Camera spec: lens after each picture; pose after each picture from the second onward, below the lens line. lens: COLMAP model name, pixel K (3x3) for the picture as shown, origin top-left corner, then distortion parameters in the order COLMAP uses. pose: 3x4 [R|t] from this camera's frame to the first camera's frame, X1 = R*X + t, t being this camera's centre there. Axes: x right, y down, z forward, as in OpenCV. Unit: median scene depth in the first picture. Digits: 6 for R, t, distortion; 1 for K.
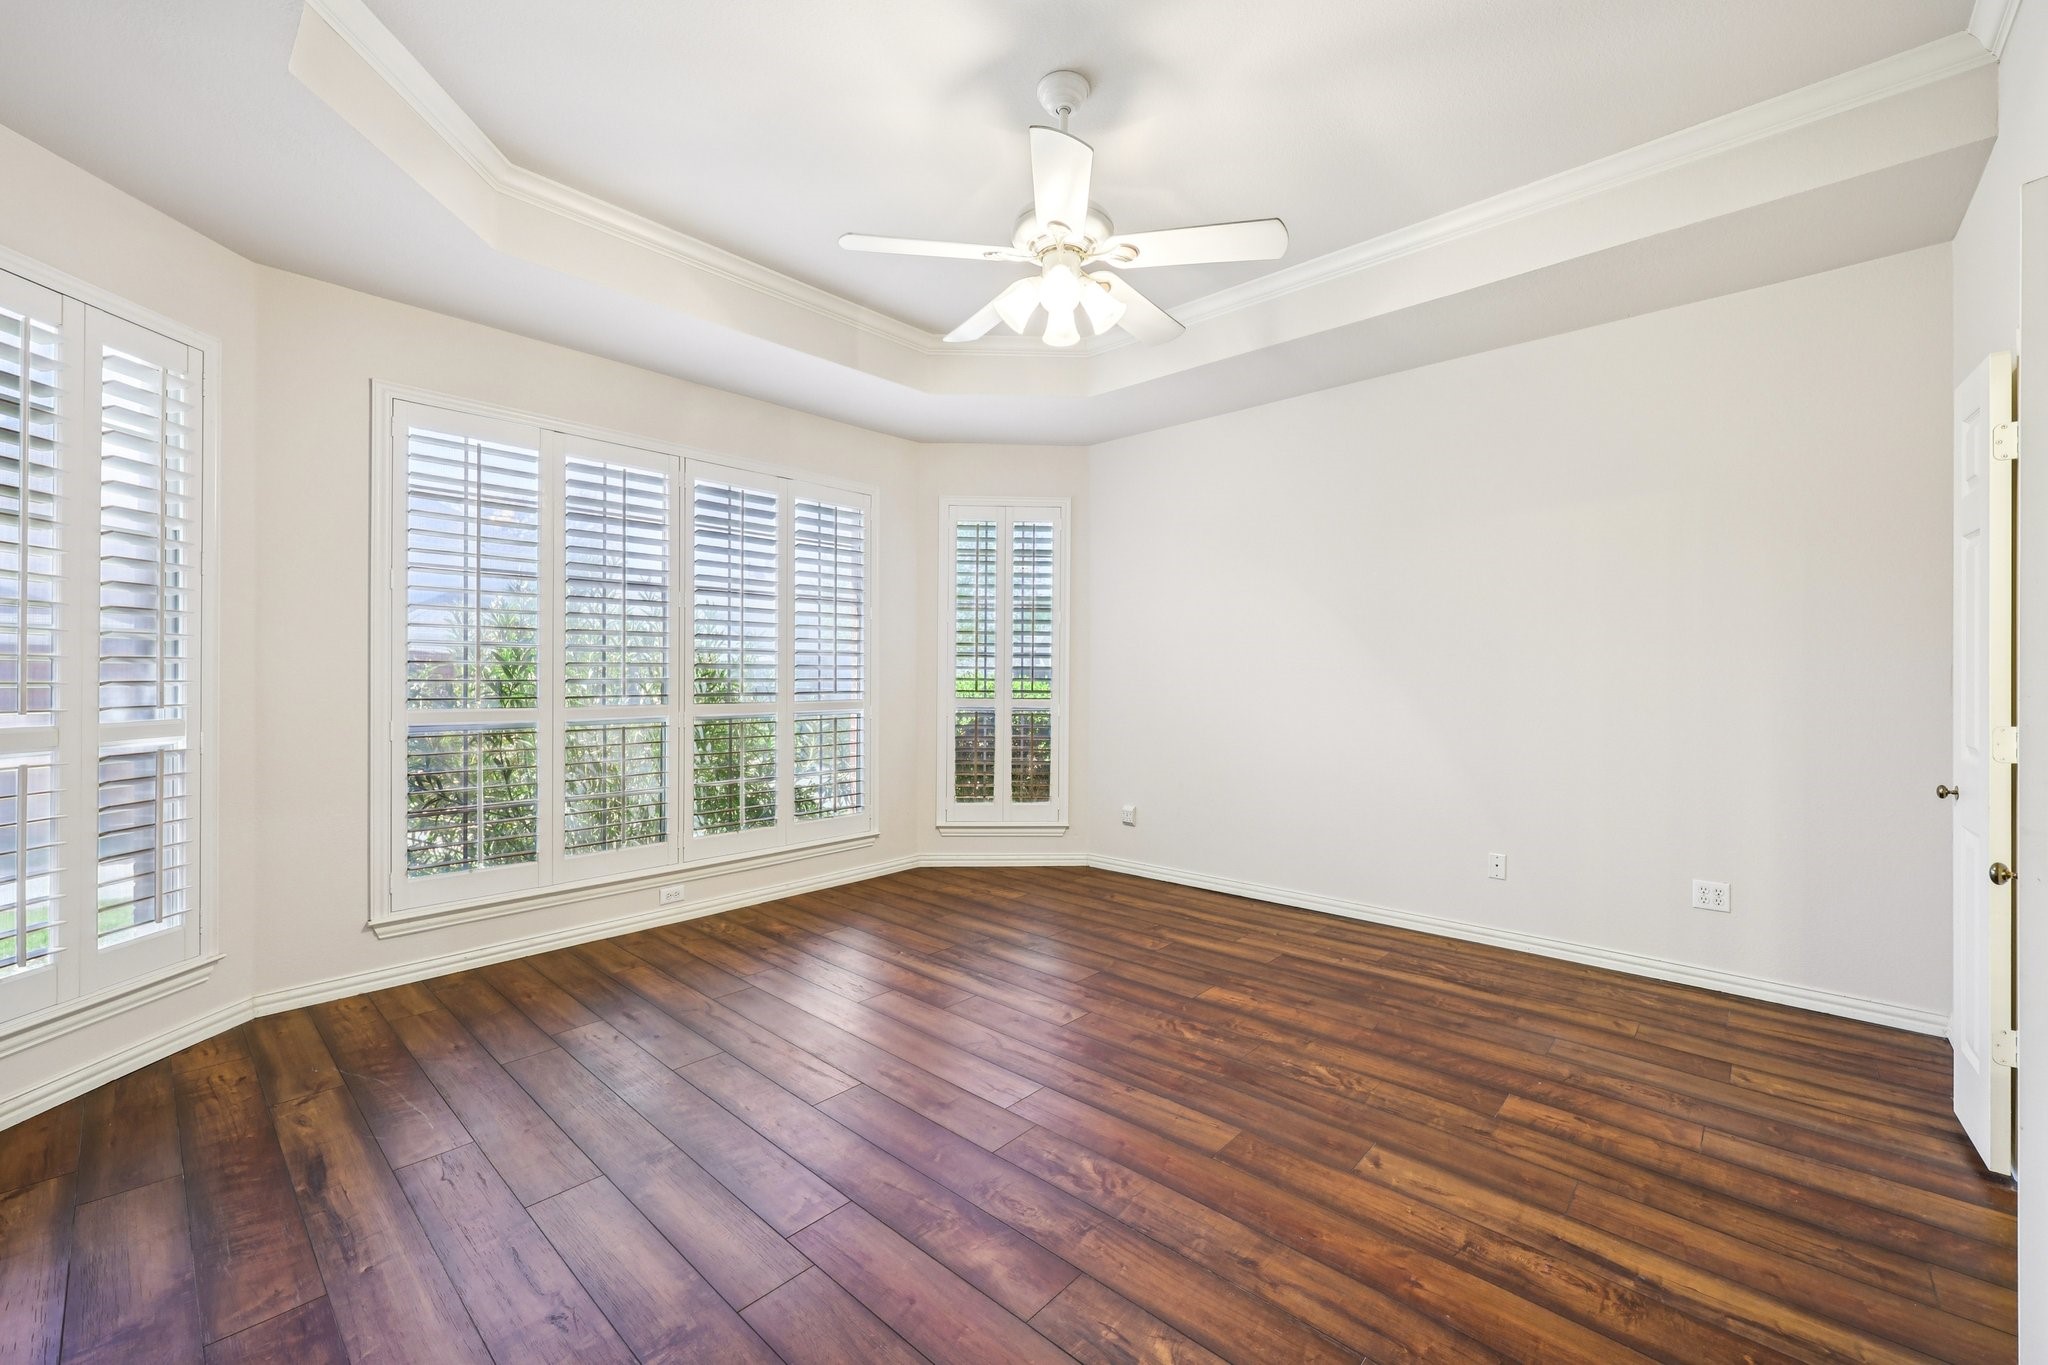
lens RADIAL K [[835.5, 0, 1011.9], [0, 835.5, 675.6], [0, 0, 1]] dist [-0.002606, -0.000388]
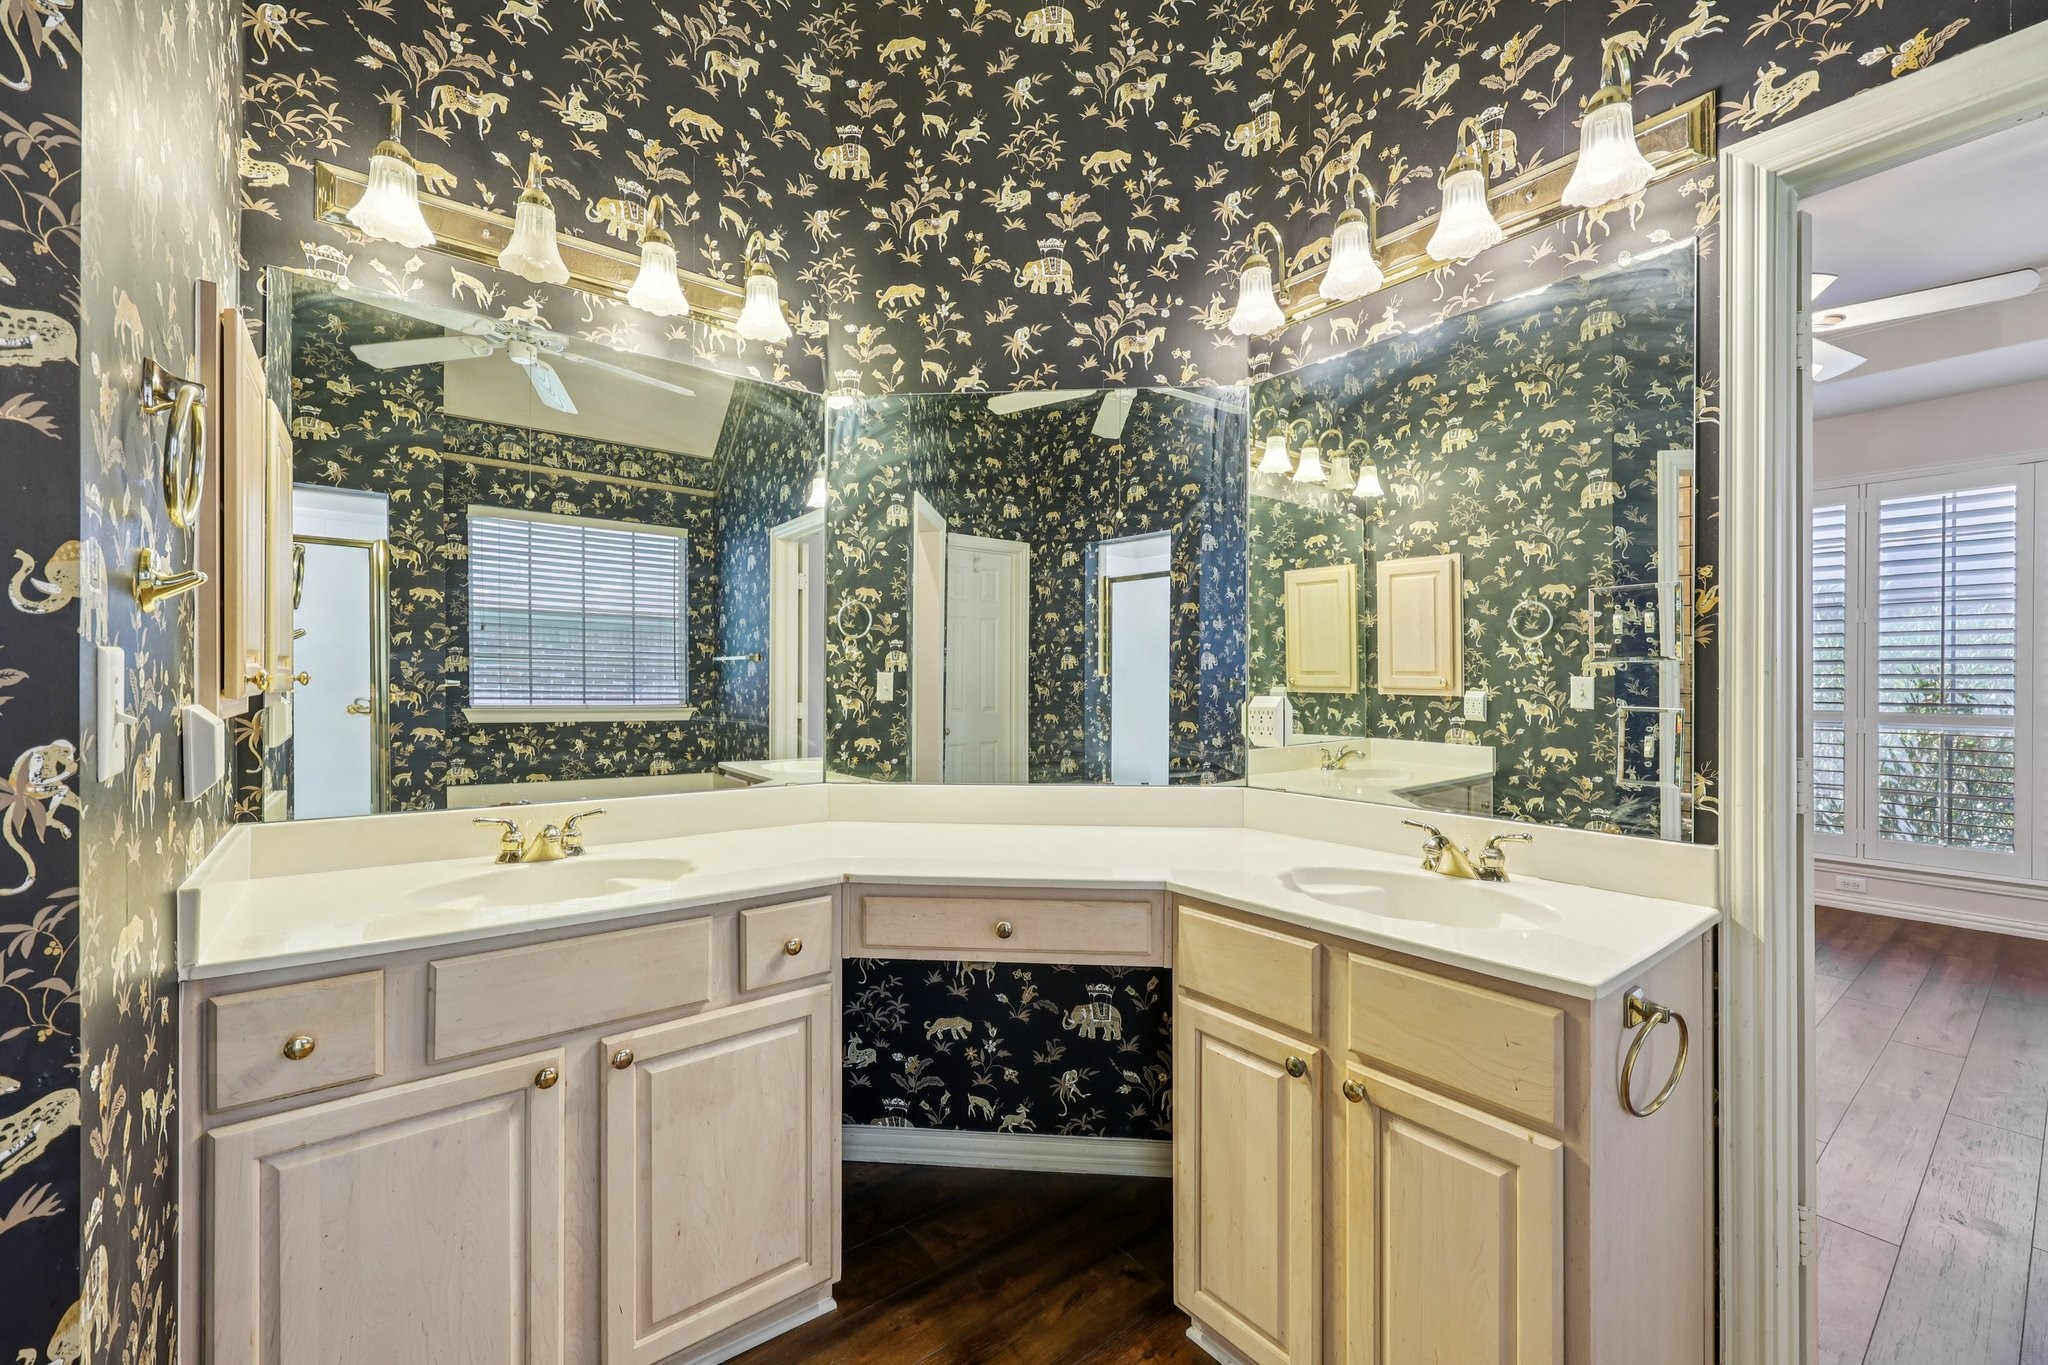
lens RADIAL K [[835.5, 0, 1033.4], [0, 835.5, 676.8], [0, 0, 1]] dist [-0.002606, -0.000388]
pose [[-0.140950, -0.004138, -0.990008, 0.827830], [-0.006606, 0.999973, -0.003240, -0.001354], [0.989995, 0.006083, -0.140974, 0.087030]]
